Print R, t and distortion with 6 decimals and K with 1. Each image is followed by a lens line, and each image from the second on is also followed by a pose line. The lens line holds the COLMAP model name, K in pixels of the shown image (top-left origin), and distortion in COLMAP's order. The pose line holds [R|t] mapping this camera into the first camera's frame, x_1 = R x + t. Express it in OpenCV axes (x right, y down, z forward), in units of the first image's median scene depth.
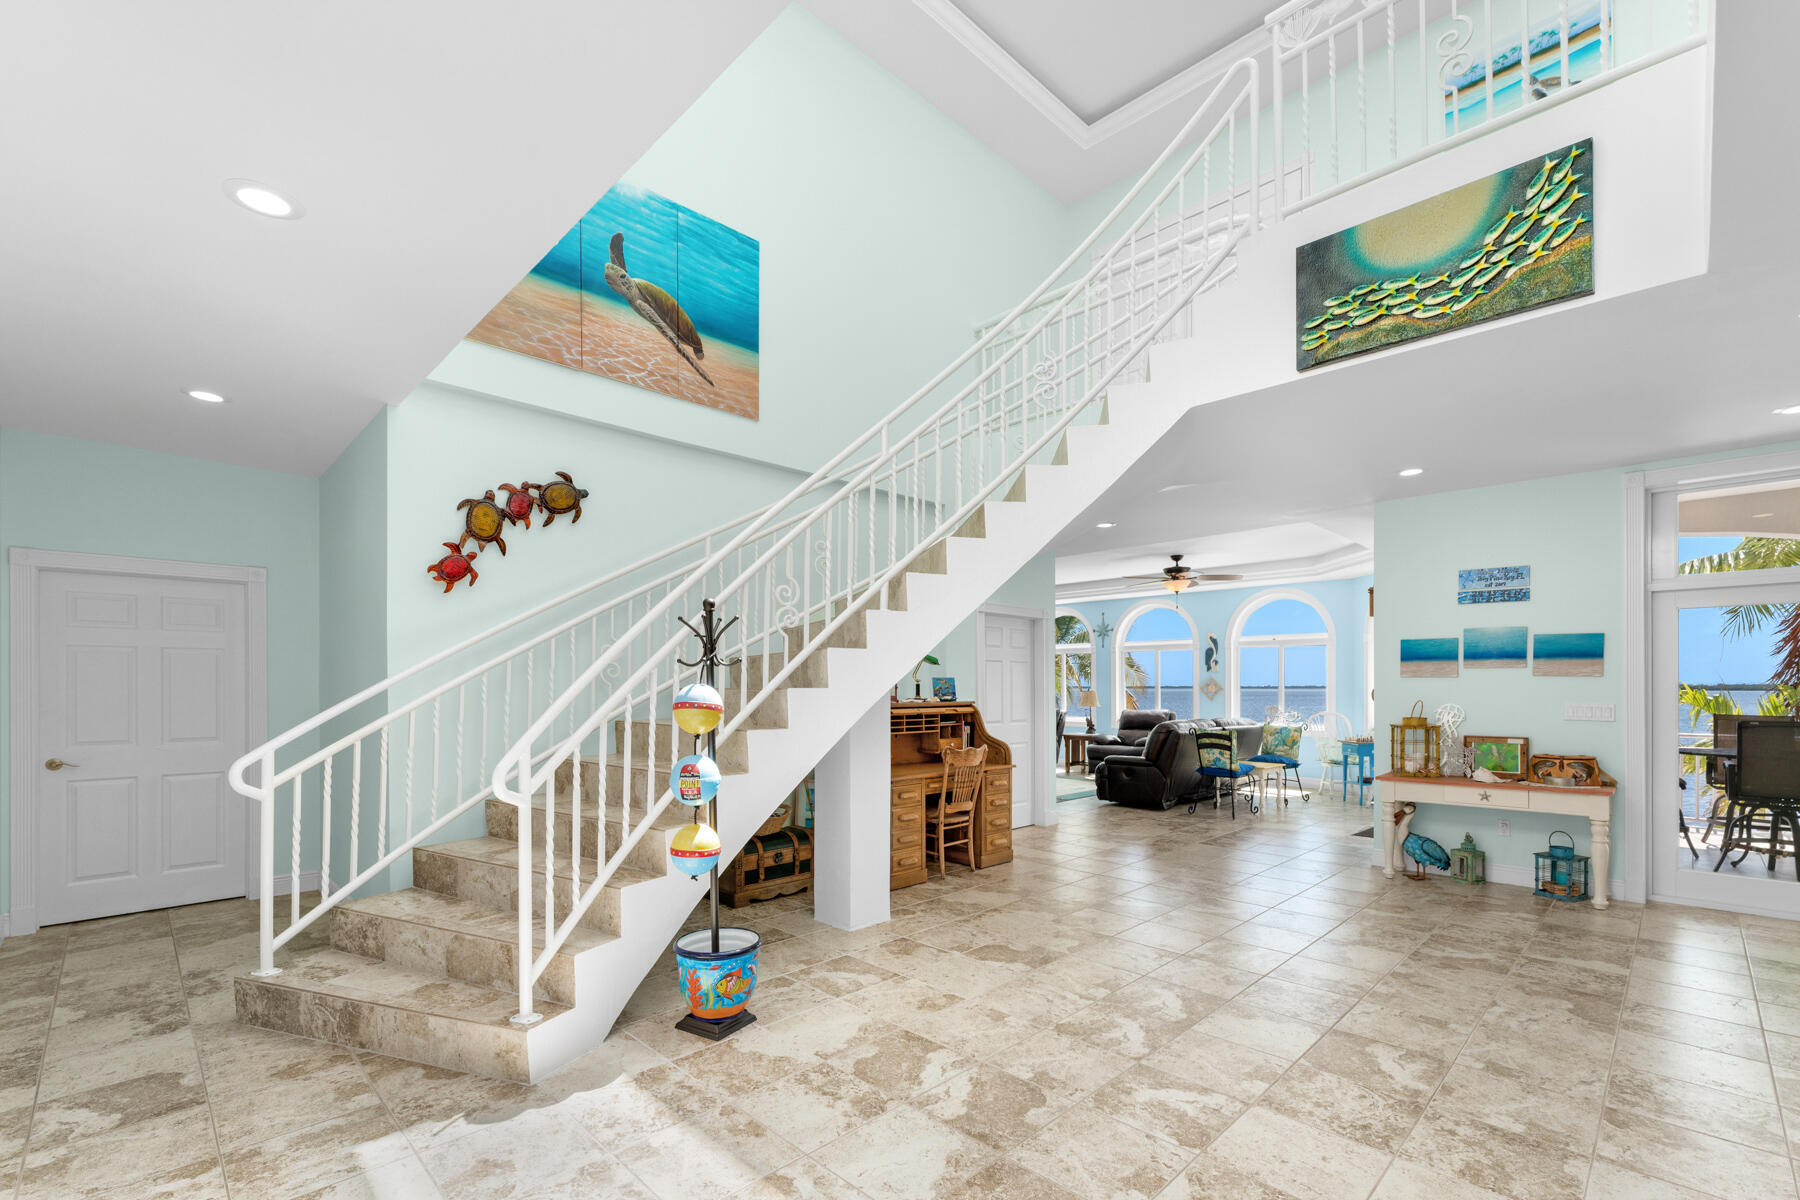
lens RADIAL K [[785.3, 0, 897.2], [0, 785.3, 682.6], [0, 0, 1]] dist [-0.000953, -0.000888]
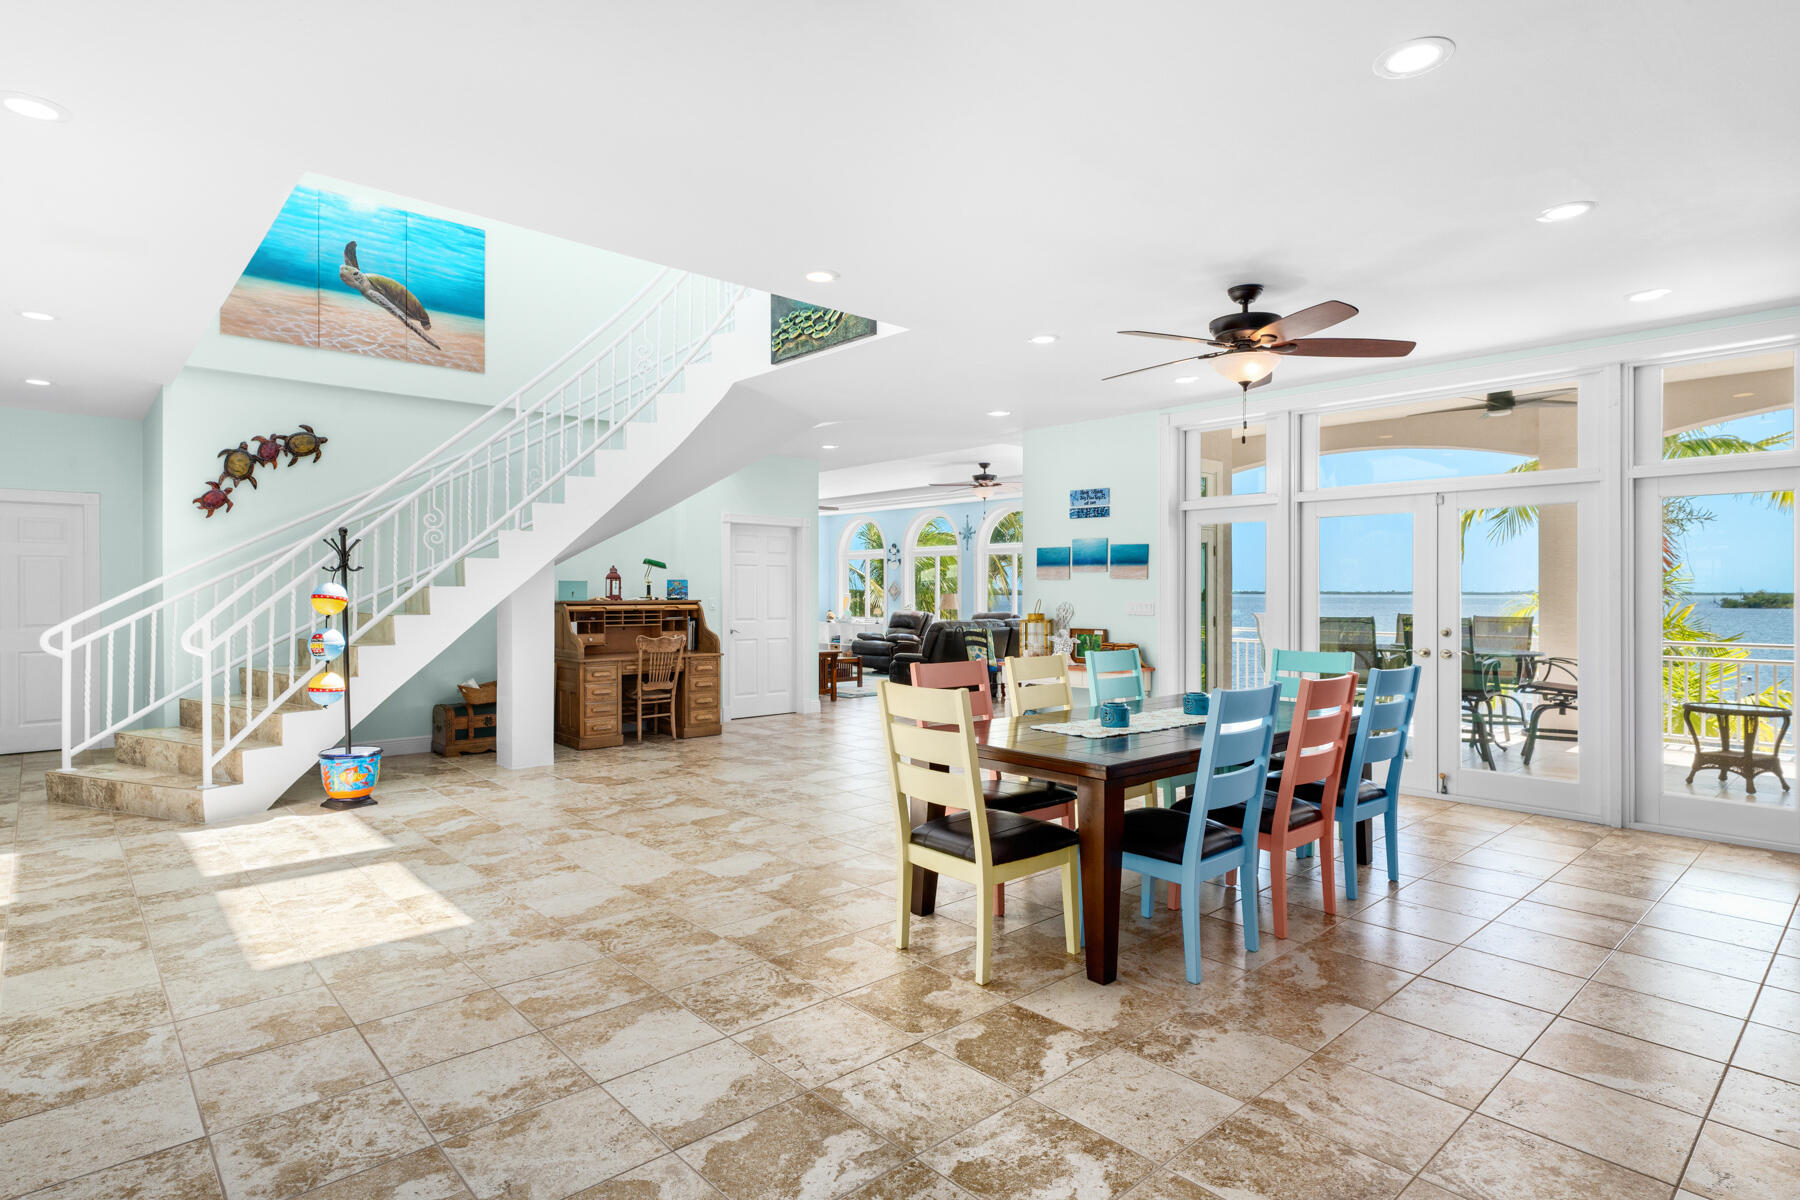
lens RADIAL K [[938.2, 0, 902.1], [0, 938.2, 586.8], [0, 0, 1]] dist [-0.003221, -0.001787]
pose [[0.999420, 0.001735, -0.034012, 0.603875], [-0.001742, 0.999998, -0.000171, 0.005381], [0.034011, 0.000230, 0.999421, -0.522974]]
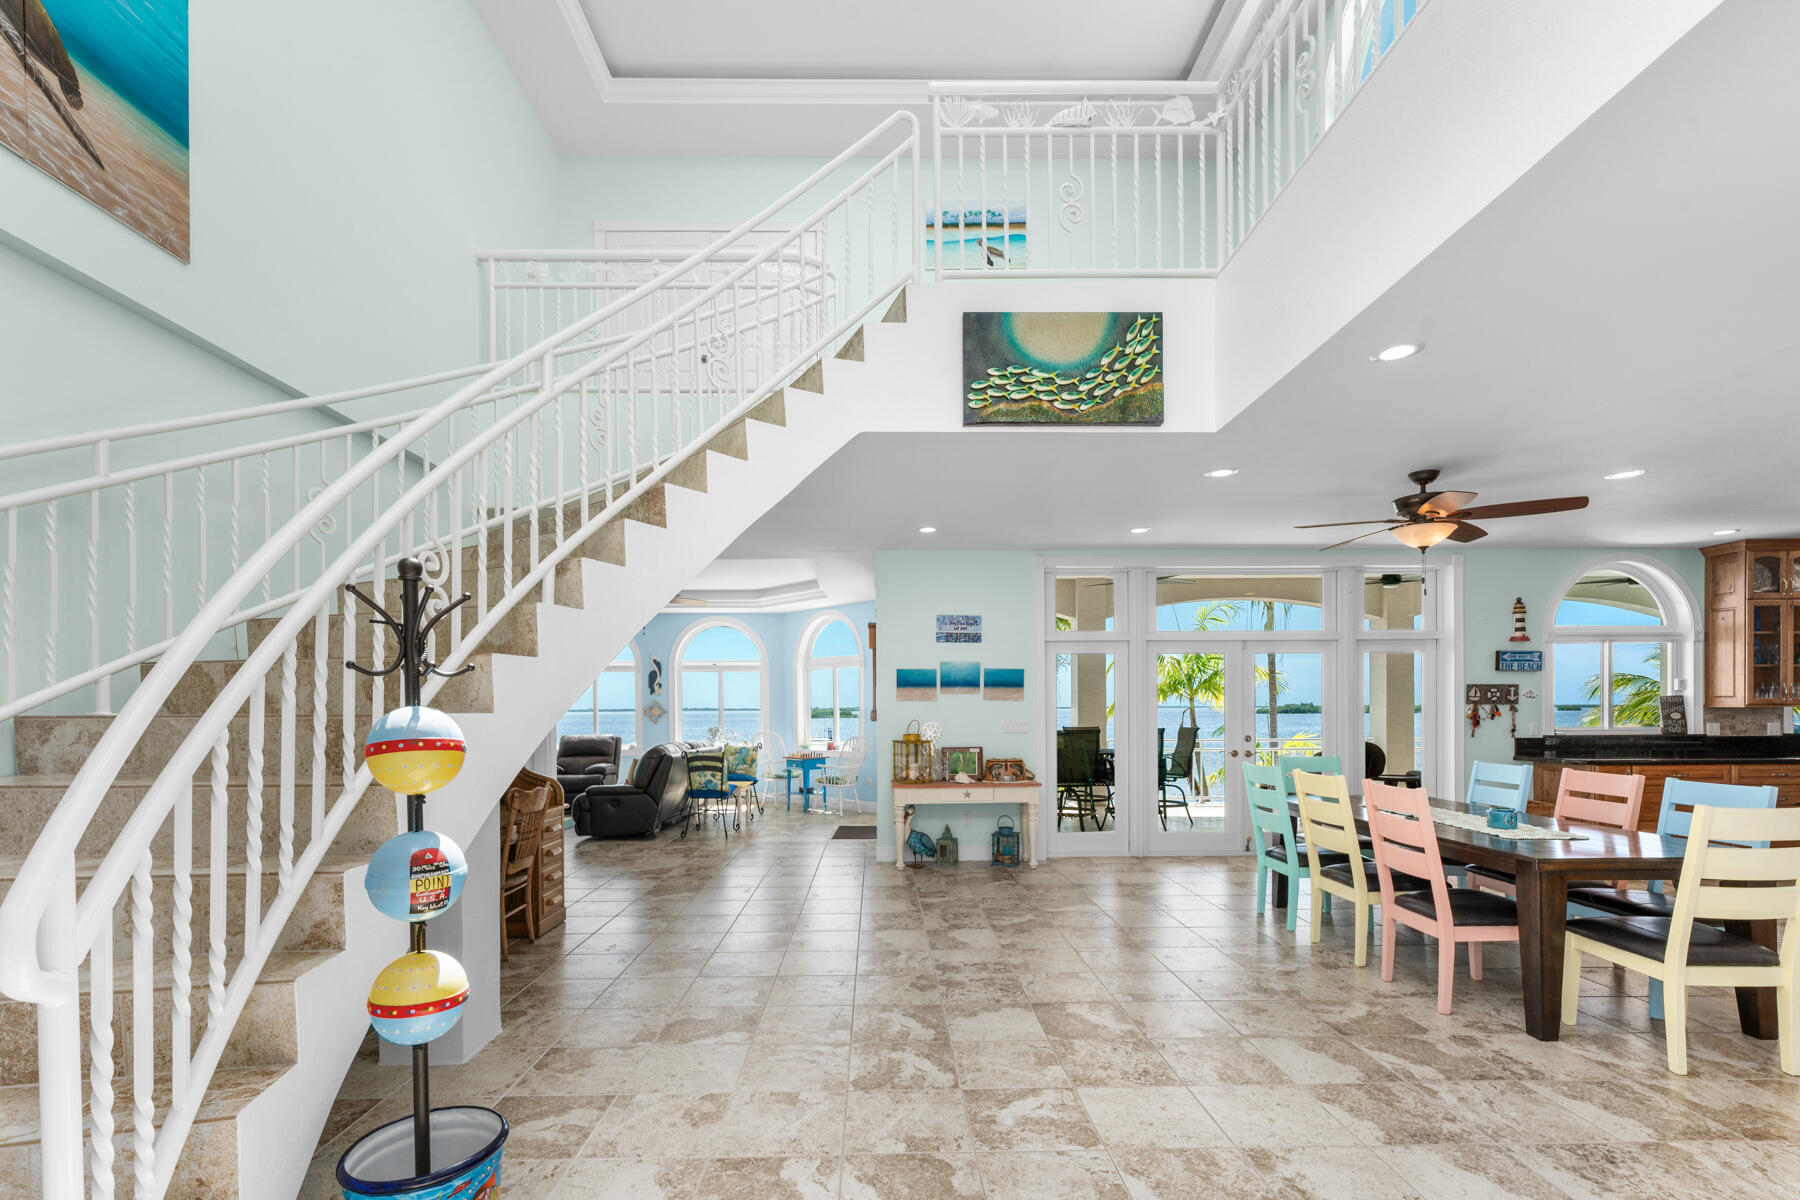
lens RADIAL K [[782.7, 0, 896.6], [0, 782.7, 715.1], [0, 0, 1]] dist [0.002890, -0.000426]
pose [[0.688817, -0.009893, 0.724868, -0.271140], [0.001450, 0.999924, 0.012268, 0.000452], [-0.724934, -0.007400, 0.688779, 0.226957]]
